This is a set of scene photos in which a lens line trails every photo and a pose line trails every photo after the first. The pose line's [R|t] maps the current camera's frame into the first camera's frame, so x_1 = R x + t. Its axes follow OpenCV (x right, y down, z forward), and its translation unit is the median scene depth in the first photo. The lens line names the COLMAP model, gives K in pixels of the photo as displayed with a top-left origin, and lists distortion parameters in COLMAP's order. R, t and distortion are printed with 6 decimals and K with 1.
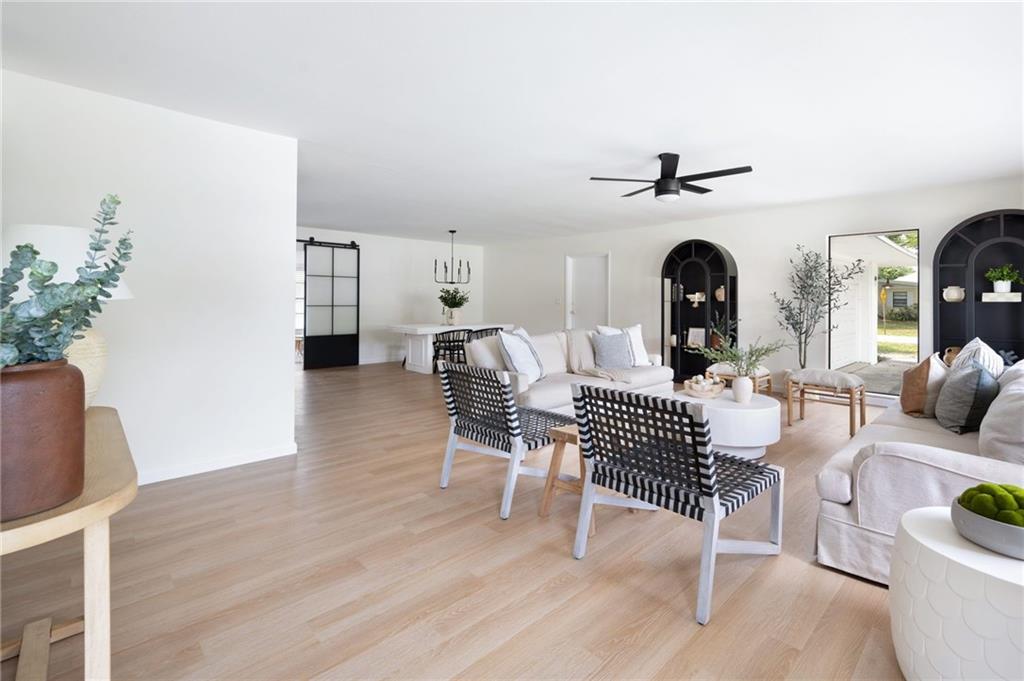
lens RADIAL K [[460.5, 0, 525.2], [0, 460.5, 303.6], [0, 0, 1]] dist [-0.013190, -0.000146]
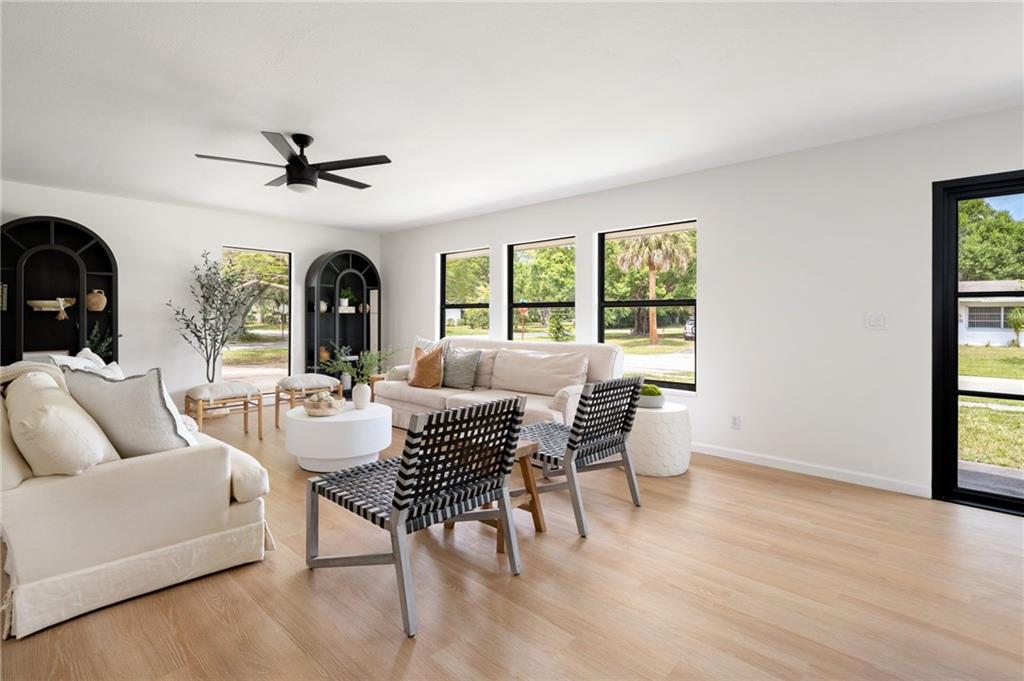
lens RADIAL K [[460.5, 0, 500.1], [0, 460.5, 314.8], [0, 0, 1]] dist [-0.013190, -0.000146]
pose [[-0.045165, -0.002634, 0.998976, -0.413492], [0.000820, 0.999996, 0.002674, -0.001099], [-0.998979, 0.000940, -0.045162, 0.514535]]
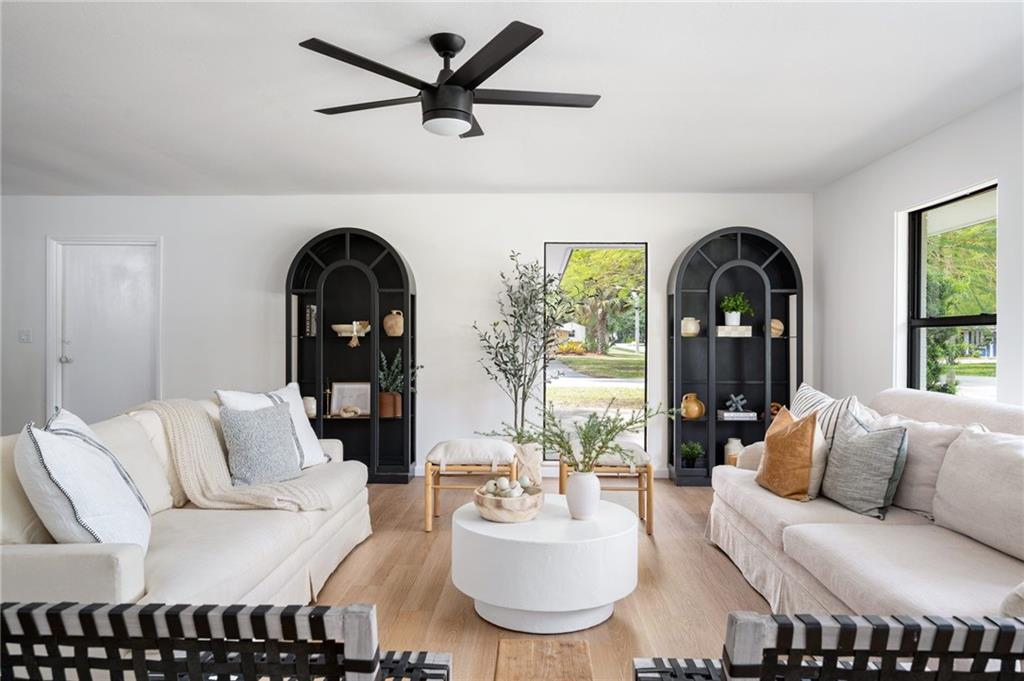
lens RADIAL K [[698.6, 0, 518.9], [0, 698.6, 342.1], [0, 0, 1]] dist [-0.008540, -0.000768]
pose [[0.710659, -0.006899, 0.703503, -0.126152], [0.003892, 0.999975, 0.005875, -0.003120], [-0.703526, -0.001437, 0.710668, 0.318693]]
